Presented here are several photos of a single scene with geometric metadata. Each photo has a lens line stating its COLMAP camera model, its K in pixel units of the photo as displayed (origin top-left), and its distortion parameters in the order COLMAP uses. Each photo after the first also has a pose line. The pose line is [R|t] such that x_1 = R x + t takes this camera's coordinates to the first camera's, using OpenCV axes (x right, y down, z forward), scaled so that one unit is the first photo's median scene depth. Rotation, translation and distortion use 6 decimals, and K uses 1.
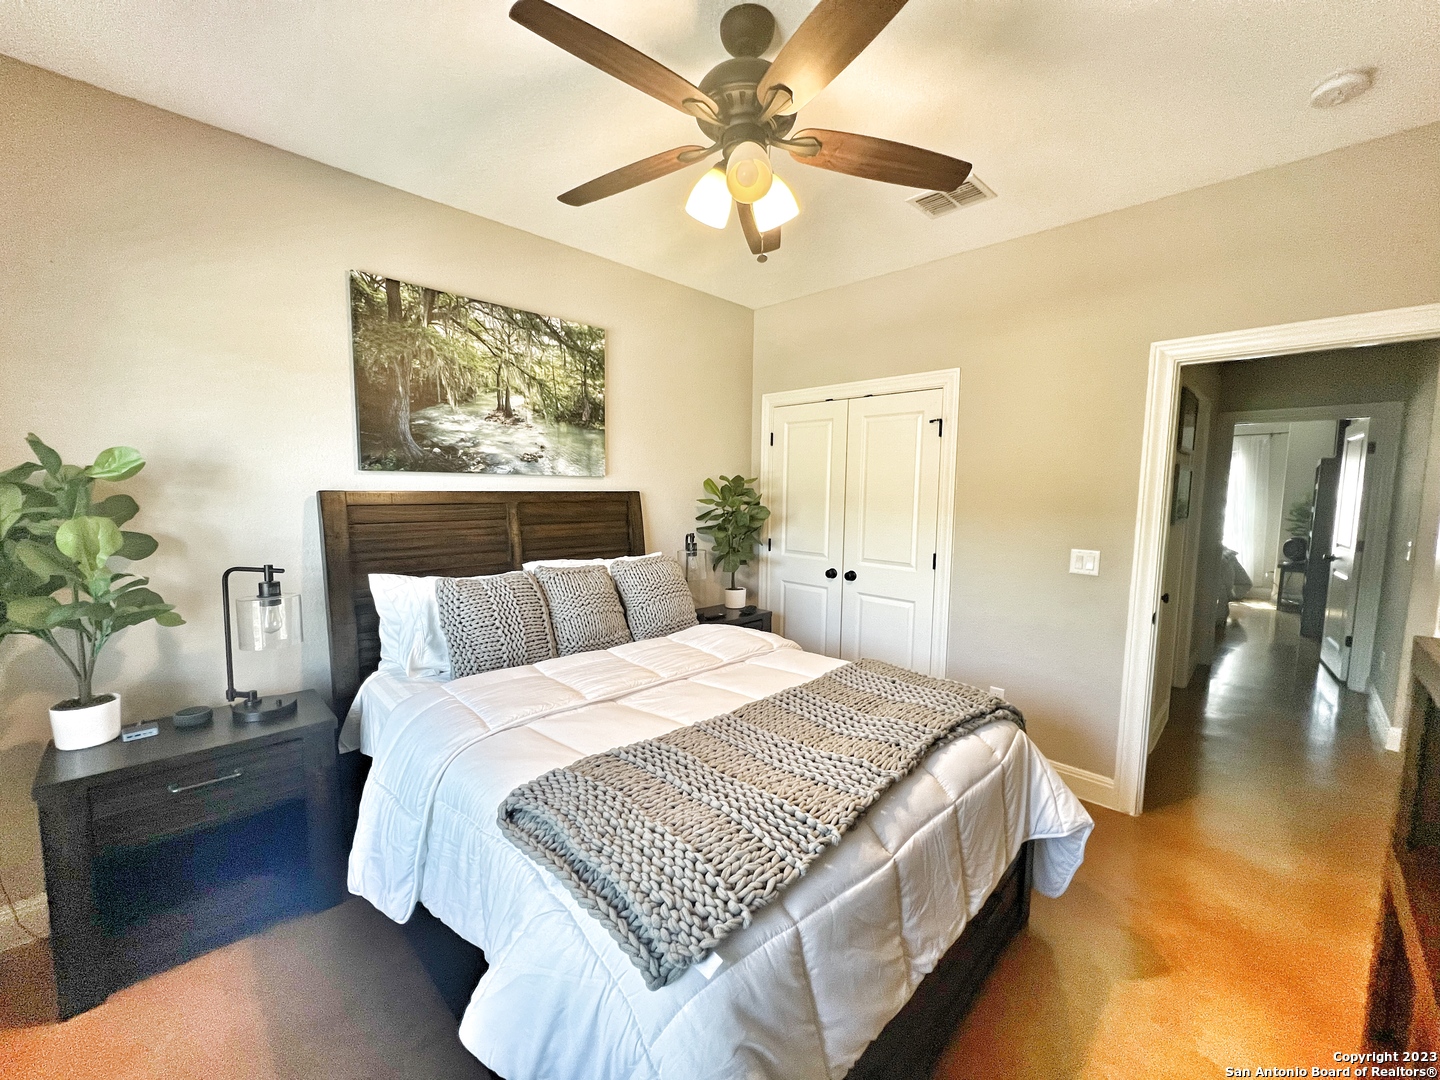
lens RADIAL K [[576.1, 0, 724.0], [0, 576.1, 545.2], [0, 0, 1]] dist [-0.002620, 0.000875]
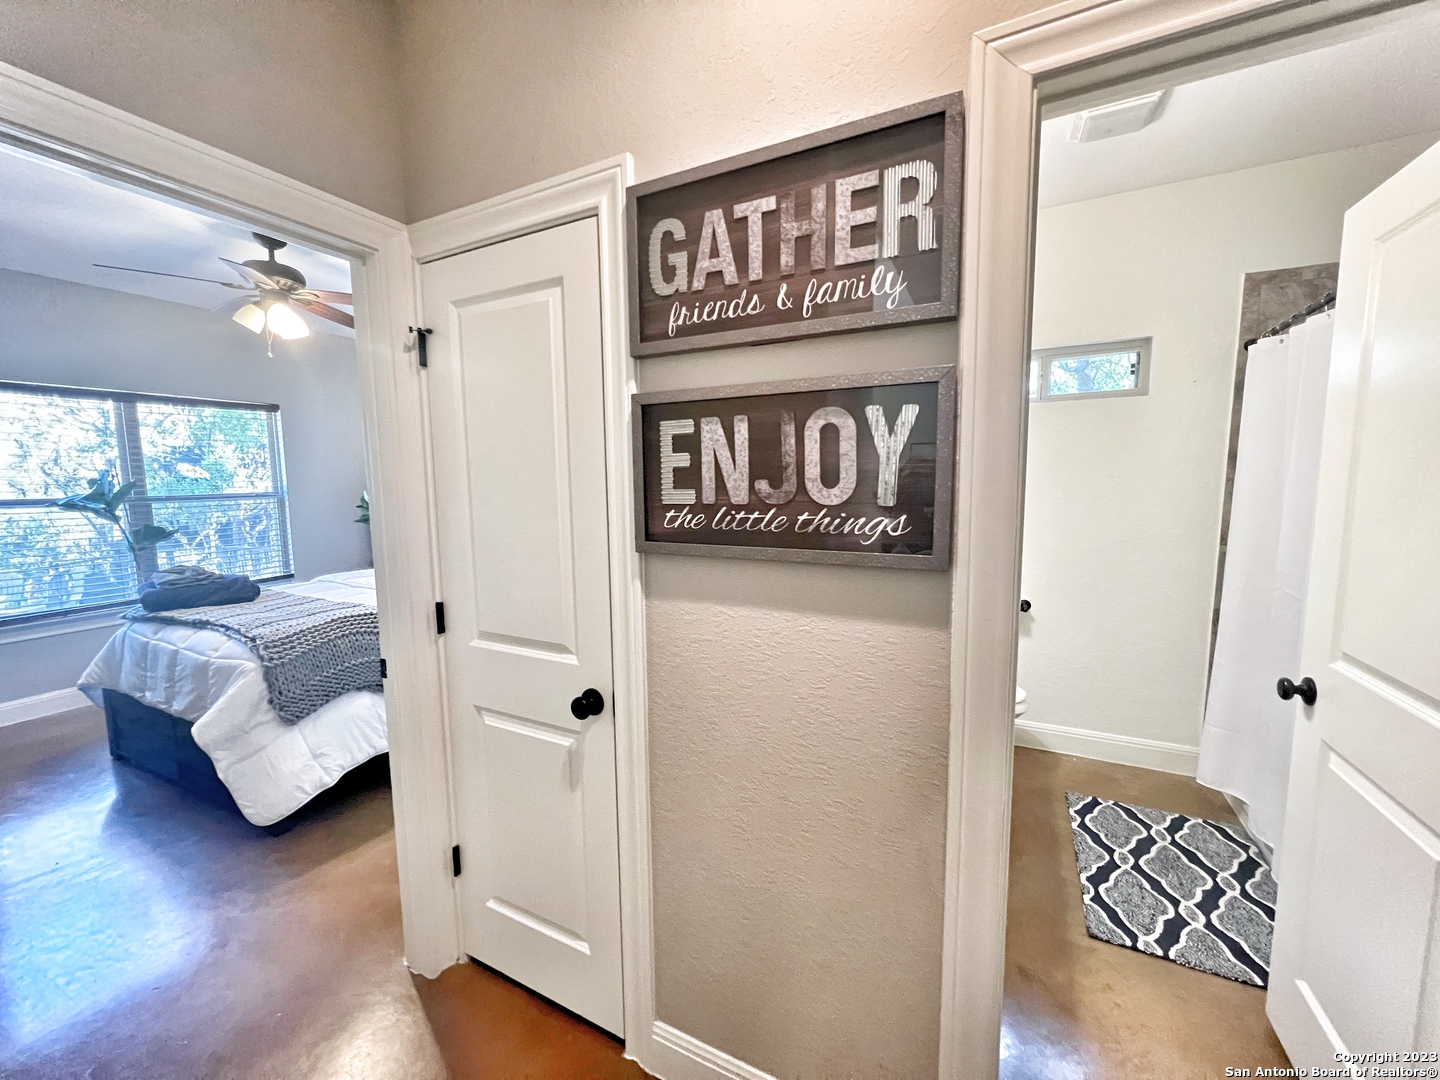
lens RADIAL K [[576.1, 0, 719.3], [0, 576.1, 539.5], [0, 0, 1]] dist [-0.002620, 0.000875]
pose [[0.294918, 0.090468, -0.951230, 1.338575], [-0.084665, 0.994066, 0.068292, -0.084889], [0.951764, 0.060396, 0.300828, 1.057157]]
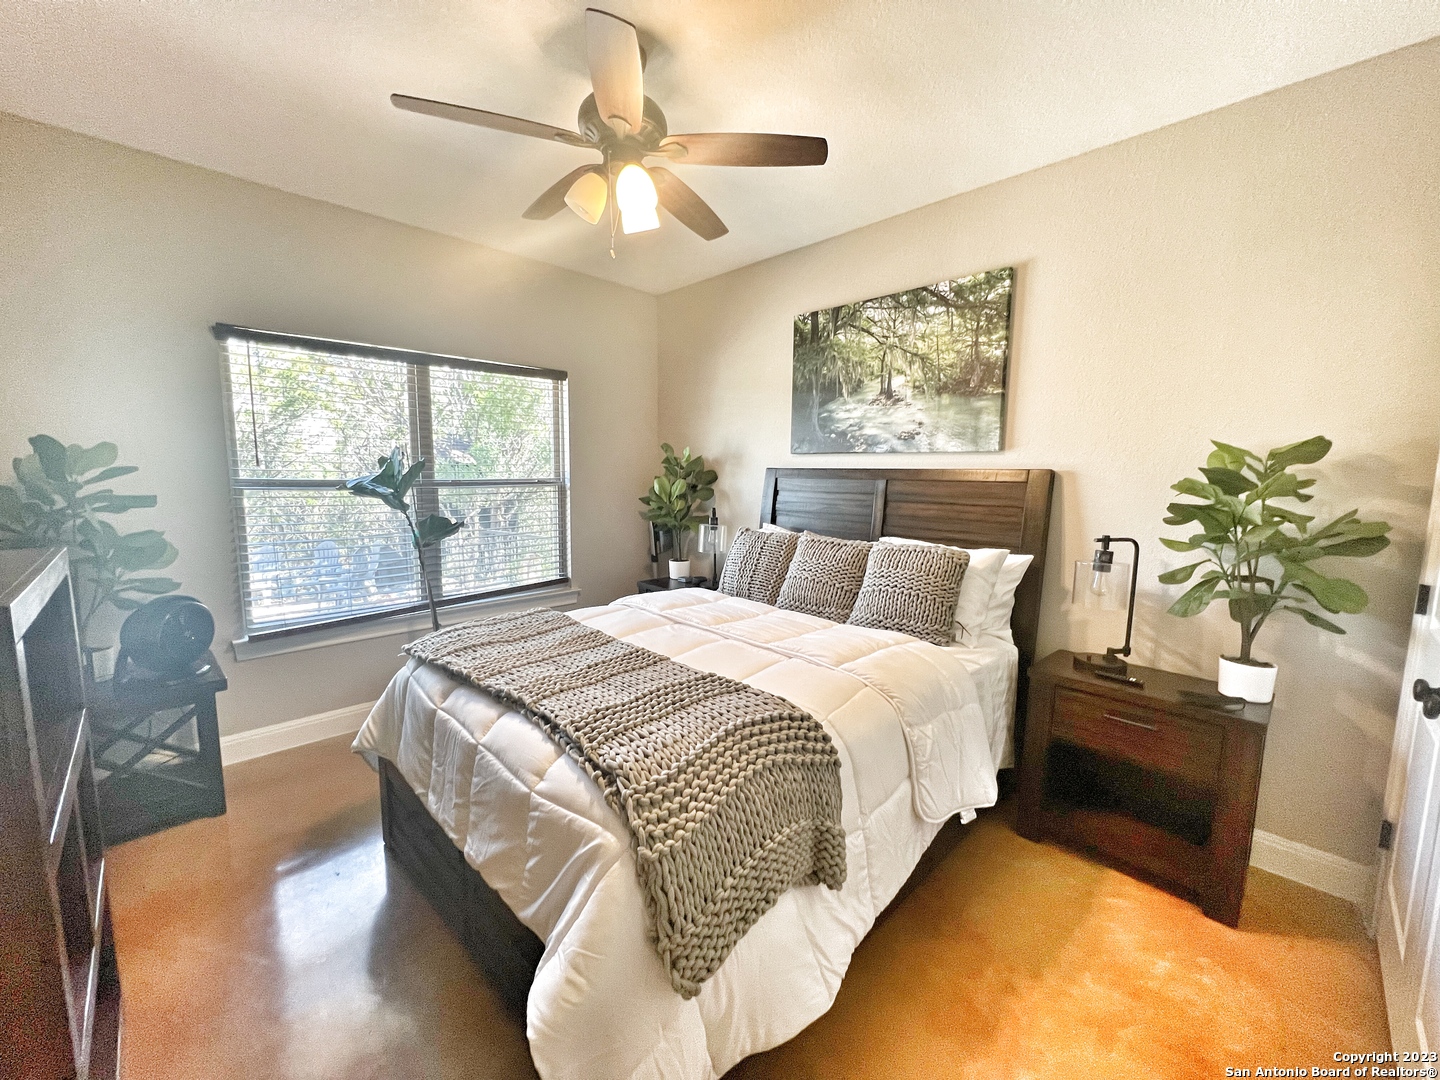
lens RADIAL K [[576.1, 0, 712.9], [0, 576.1, 545.3], [0, 0, 1]] dist [-0.002620, 0.000875]
pose [[-0.022052, 0.116429, -0.992954, 0.719664], [-0.112041, 0.986651, 0.118178, -0.044764], [0.993459, 0.113858, -0.008713, 0.716784]]
